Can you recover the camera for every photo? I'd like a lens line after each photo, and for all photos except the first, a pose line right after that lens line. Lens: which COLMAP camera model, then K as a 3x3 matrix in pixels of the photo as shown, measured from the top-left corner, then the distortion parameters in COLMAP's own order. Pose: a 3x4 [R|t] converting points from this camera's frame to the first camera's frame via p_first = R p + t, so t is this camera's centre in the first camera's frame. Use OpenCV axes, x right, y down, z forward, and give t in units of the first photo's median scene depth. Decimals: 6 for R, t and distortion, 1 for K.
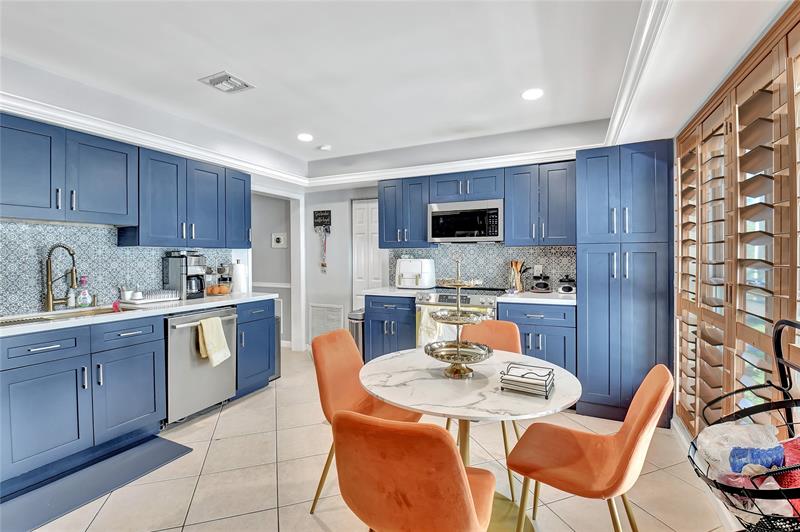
lens RADIAL K [[370.5, 0, 394.6], [0, 370.5, 260.0], [0, 0, 1]] dist [-0.001775, -0.010197]
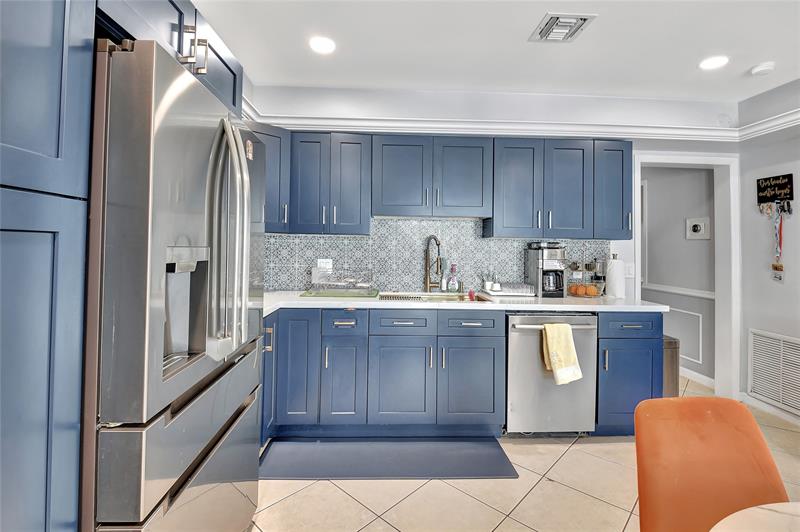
lens RADIAL K [[370.5, 0, 395.6], [0, 370.5, 237.2], [0, 0, 1]] dist [-0.001775, -0.010197]
pose [[0.465362, -0.011798, -0.885042, 0.061042], [-0.027868, 0.999220, -0.027973, -0.001737], [0.884682, 0.037682, 0.464670, 0.274074]]
